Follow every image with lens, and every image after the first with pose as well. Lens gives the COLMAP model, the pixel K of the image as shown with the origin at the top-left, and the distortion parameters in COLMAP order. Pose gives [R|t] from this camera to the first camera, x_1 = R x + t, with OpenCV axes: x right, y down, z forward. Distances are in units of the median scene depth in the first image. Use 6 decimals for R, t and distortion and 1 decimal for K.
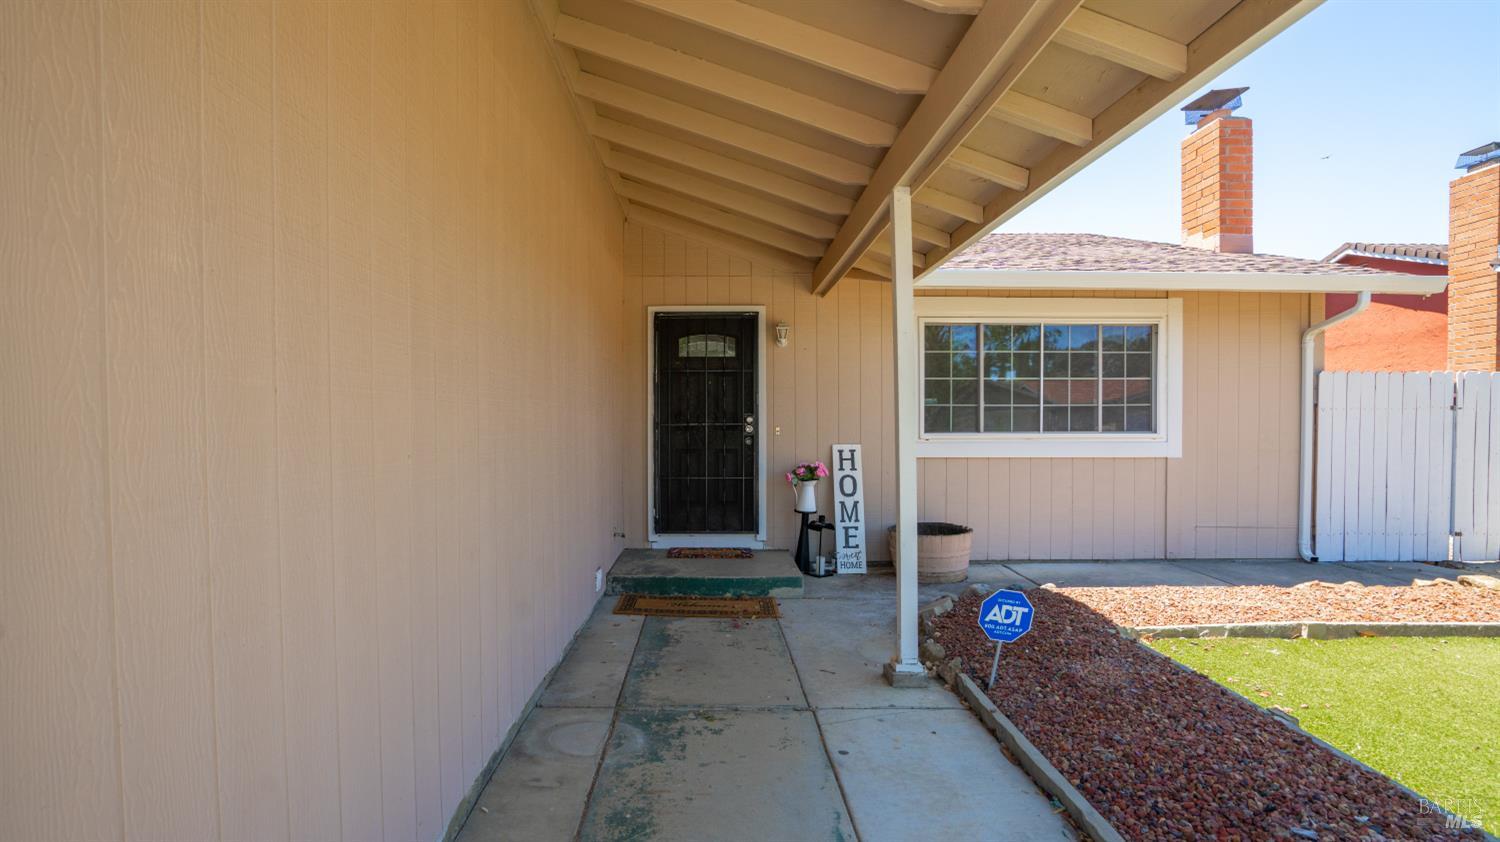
lens RADIAL K [[693.1, 0, 712.8], [0, 693.1, 447.2], [0, 0, 1]] dist [-0.033711, 0.009665]
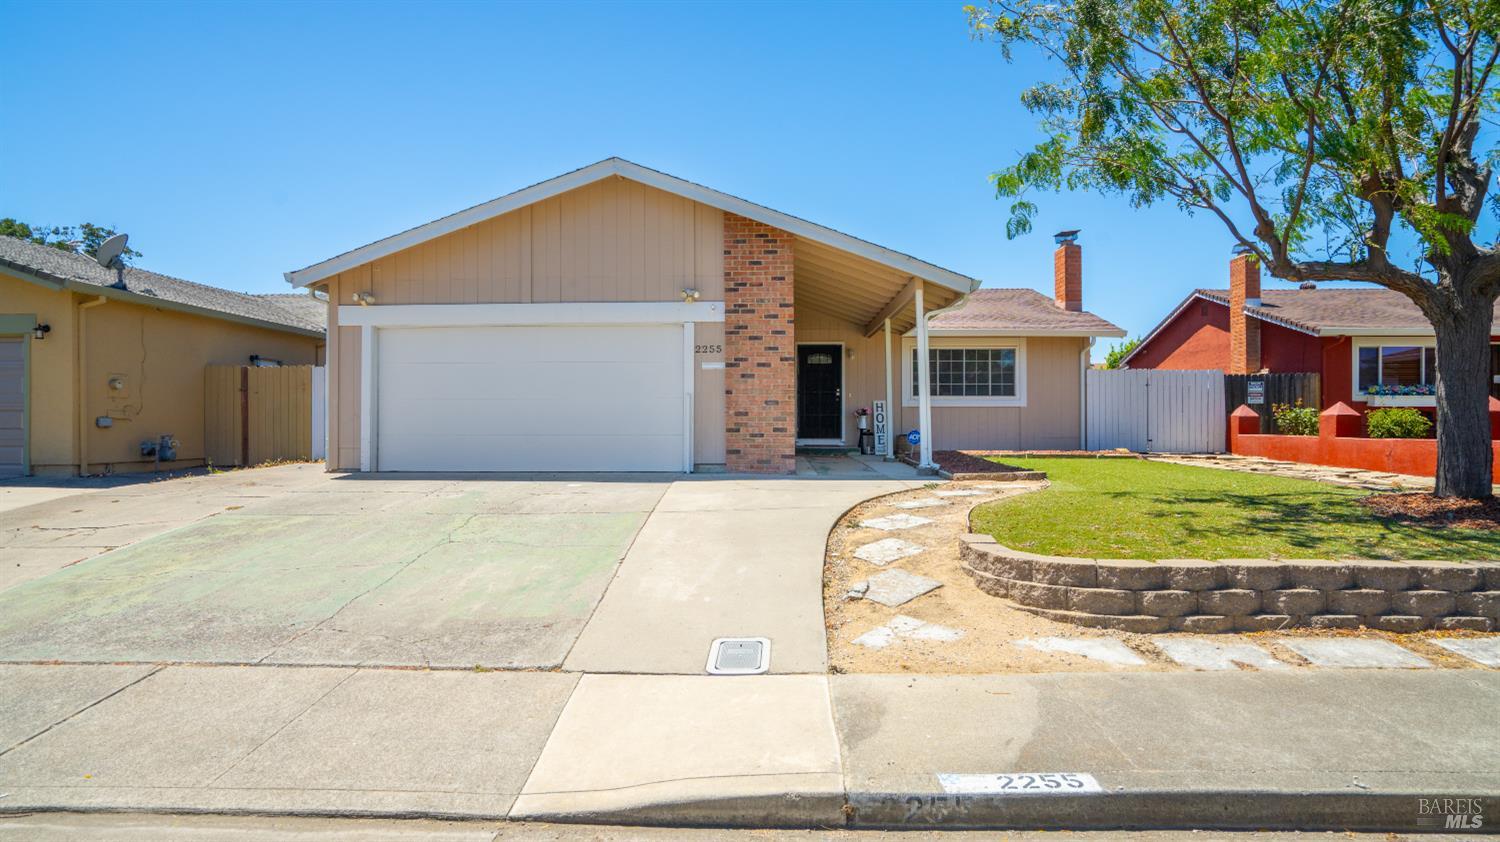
lens RADIAL K [[798.8, 0, 758.8], [0, 798.8, 419.3], [0, 0, 1]] dist [-0.010880, 0.007711]
pose [[0.999977, 0.002330, -0.006301, -0.195909], [-0.002564, 0.999300, -0.037310, 0.160029], [0.006209, 0.037326, 0.999284, -1.684578]]
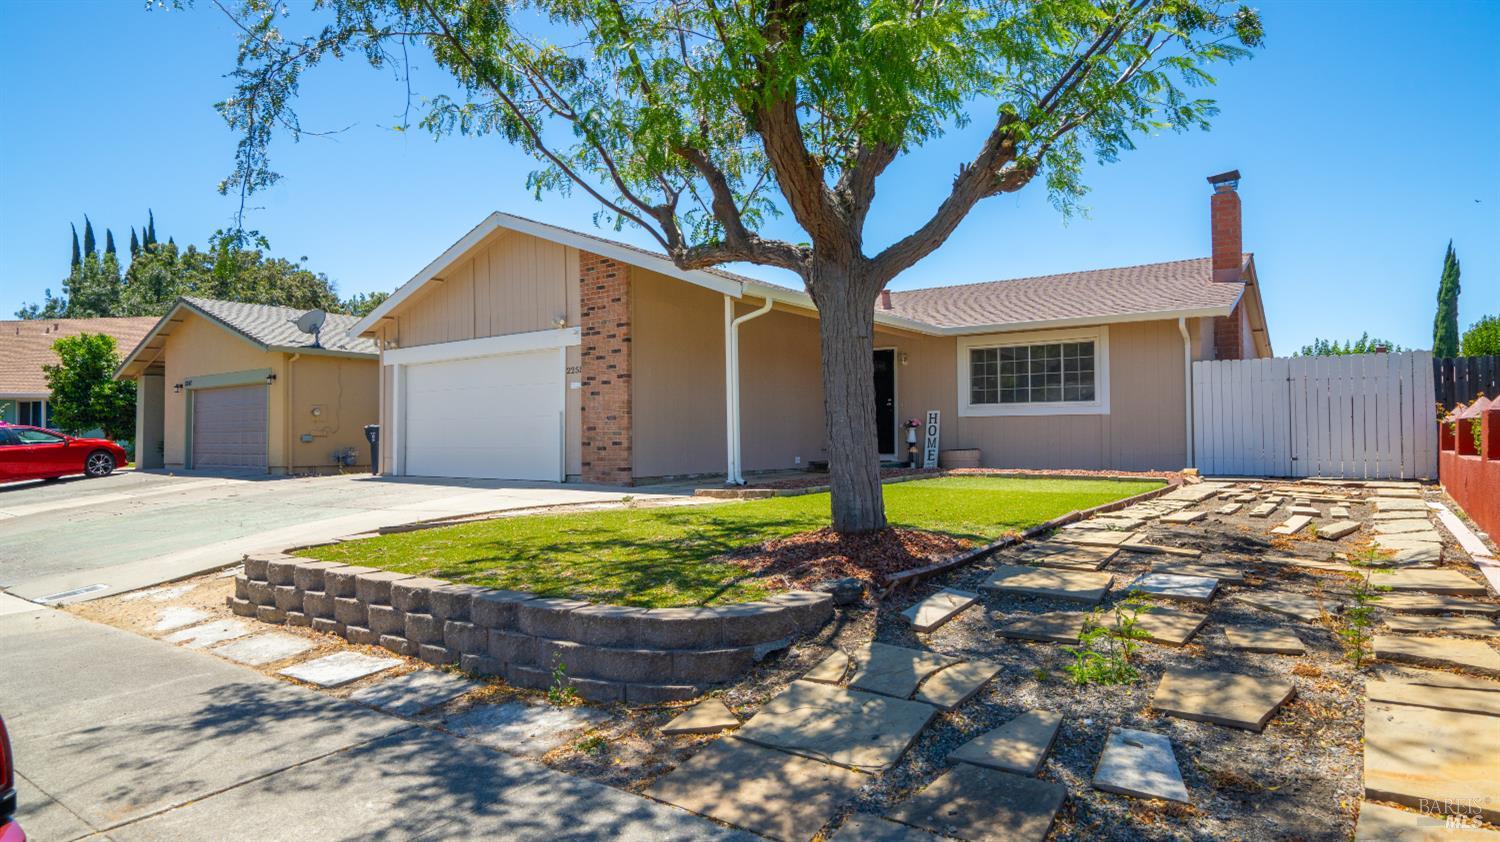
lens RADIAL K [[855.8, 0, 752.7], [0, 855.8, 417.8], [0, 0, 1]] dist [-0.005408, -0.001454]
pose [[0.819583, -0.014620, -0.572774, 1.205111], [-0.016299, 0.998675, -0.048813, 0.149648], [0.572729, 0.049342, 0.818258, -1.374817]]
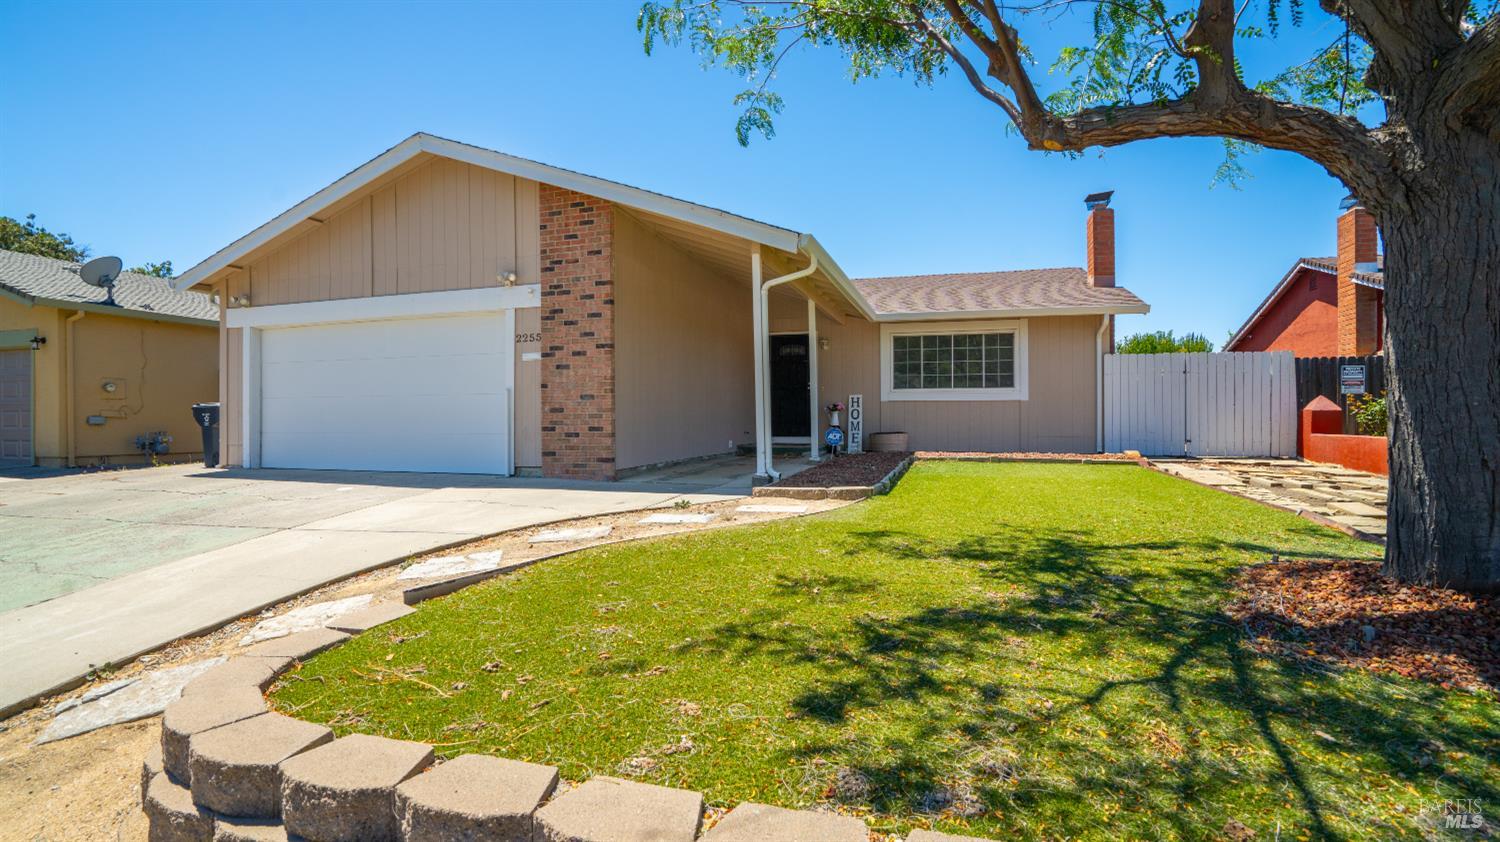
lens RADIAL K [[693.1, 0, 749.9], [0, 693.1, 416.0], [0, 0, 1]] dist [-0.033711, 0.009665]
pose [[0.960981, -0.000473, -0.276615, 0.467597], [-0.009529, 0.999348, -0.034813, 0.136621], [0.276451, 0.036090, 0.960350, -1.111649]]
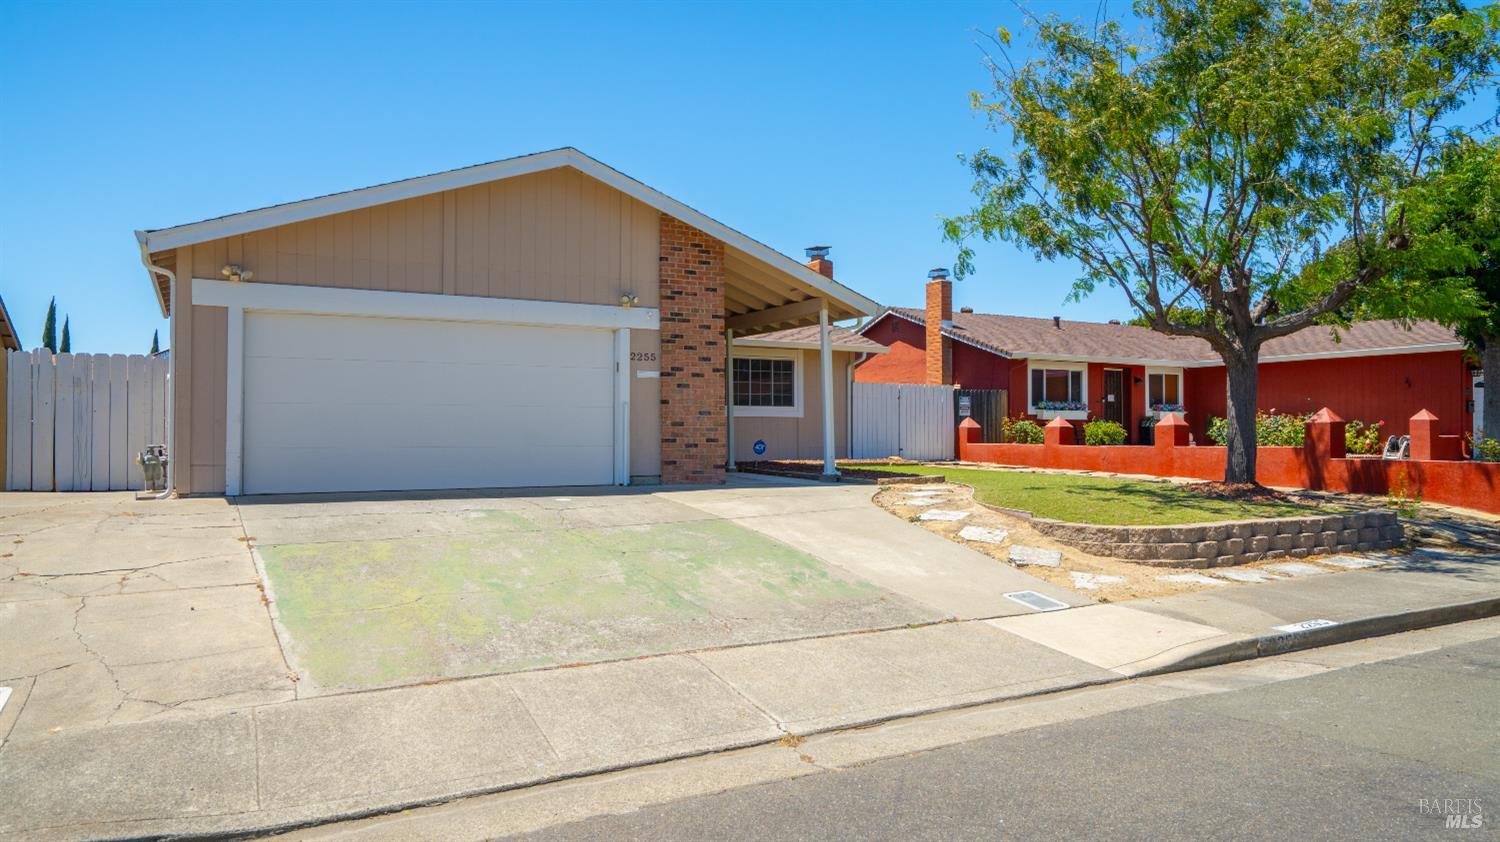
lens RADIAL K [[990.6, 0, 765.3], [0, 990.6, 424.3], [0, 0, 1]] dist [0.022484, 0.000777]
pose [[0.863195, 0.007437, 0.504815, -1.149059], [0.013099, 0.999225, -0.037119, 0.165124], [-0.504700, 0.038654, 0.862429, -1.875347]]
